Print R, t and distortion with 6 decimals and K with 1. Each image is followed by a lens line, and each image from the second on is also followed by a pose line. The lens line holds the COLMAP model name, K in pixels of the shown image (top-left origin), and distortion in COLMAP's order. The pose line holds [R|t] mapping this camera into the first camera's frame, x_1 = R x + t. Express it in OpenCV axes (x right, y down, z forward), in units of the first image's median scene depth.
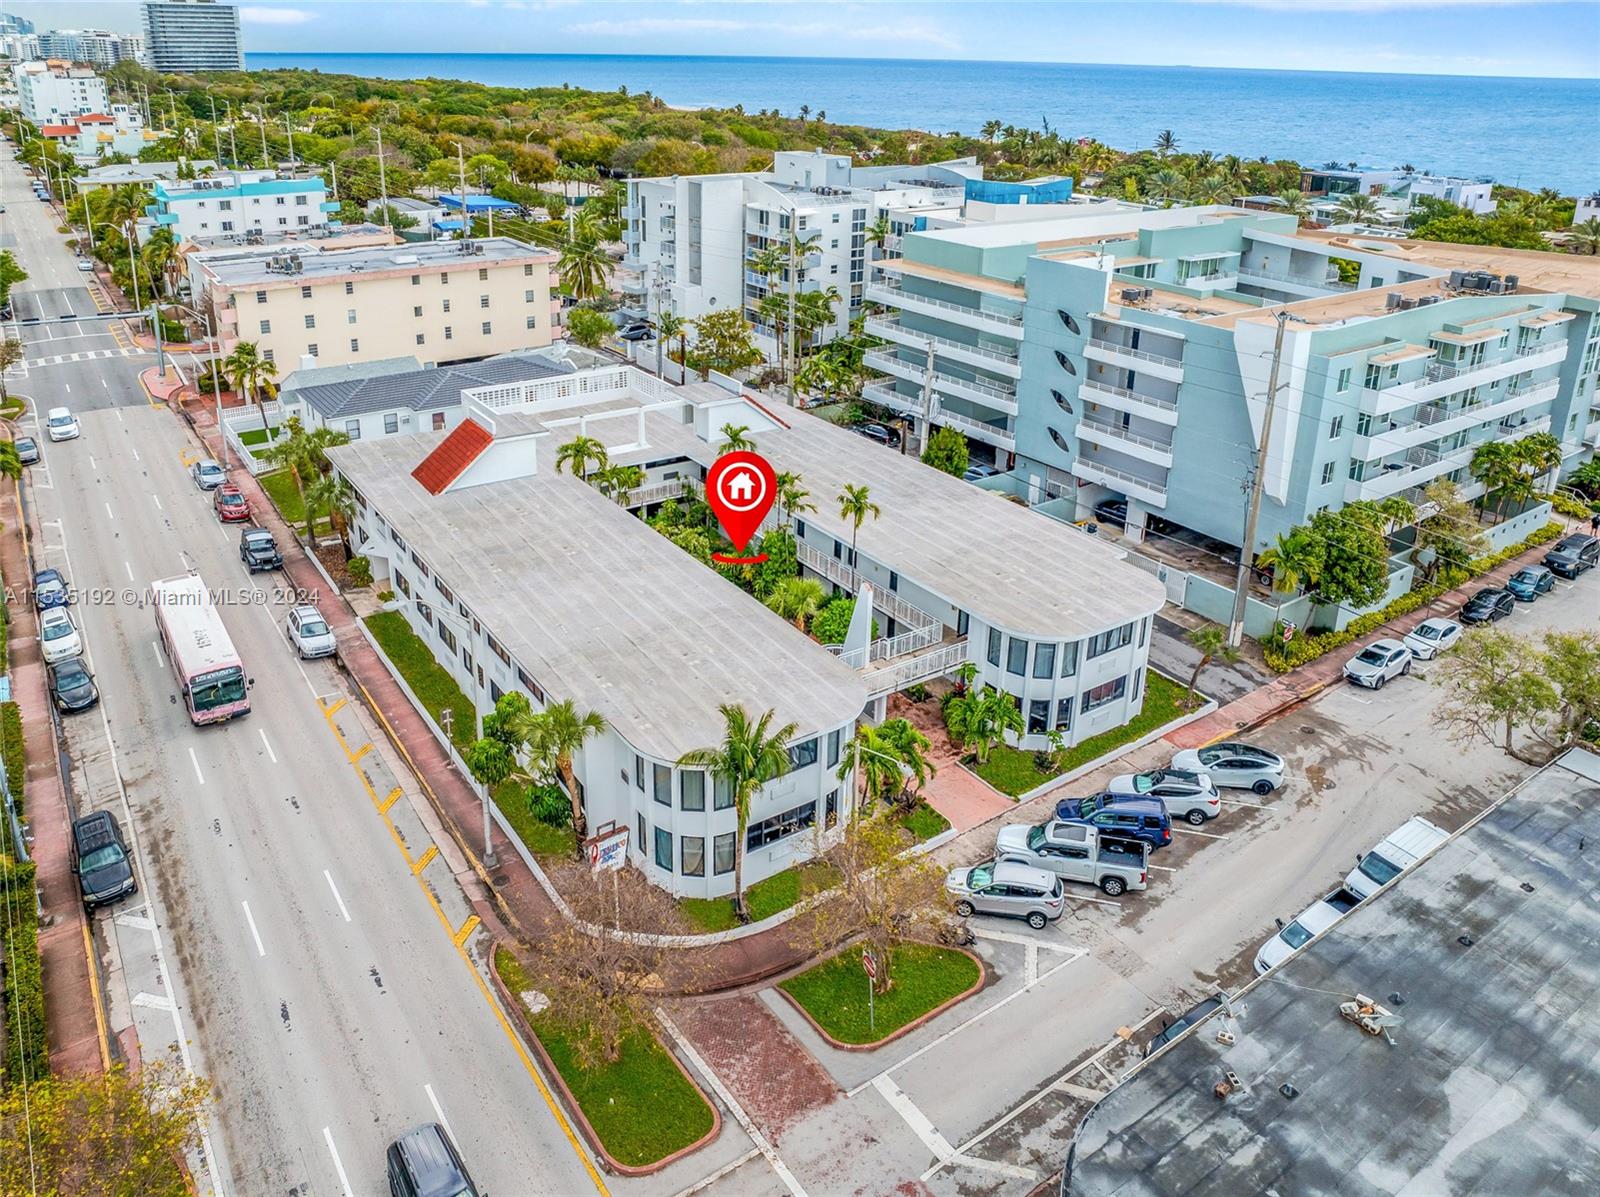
lens RADIAL K [[1130.3, 0, 776.0], [0, 1130.3, 462.2], [0, 0, 1]] dist [-0.051774, 0.020423]
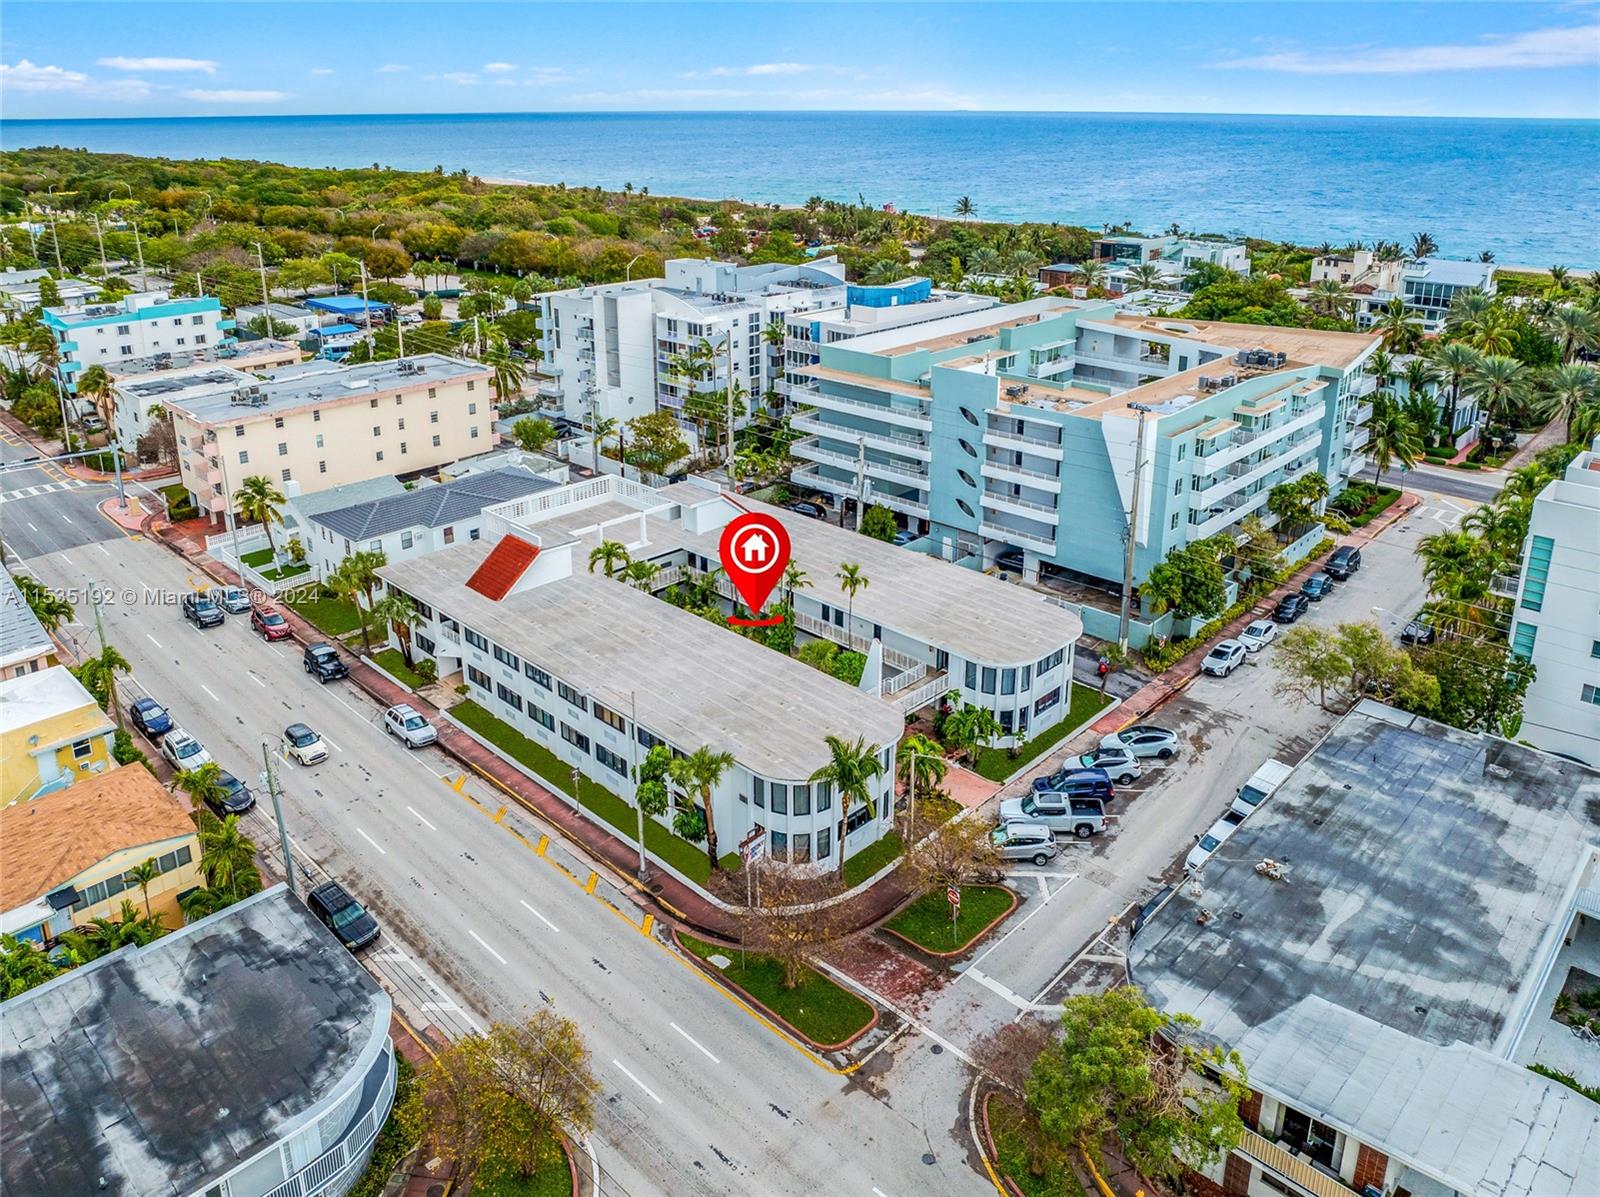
lens RADIAL K [[1115.9, 0, 798.2], [0, 1115.9, 495.9], [0, 0, 1]] dist [-0.041188, 0.004102]
pose [[0.980215, -0.079588, 0.181228, -0.184619], [0.082224, 0.996589, -0.007065, -0.046722], [-0.180047, 0.021827, 0.983416, -0.227030]]
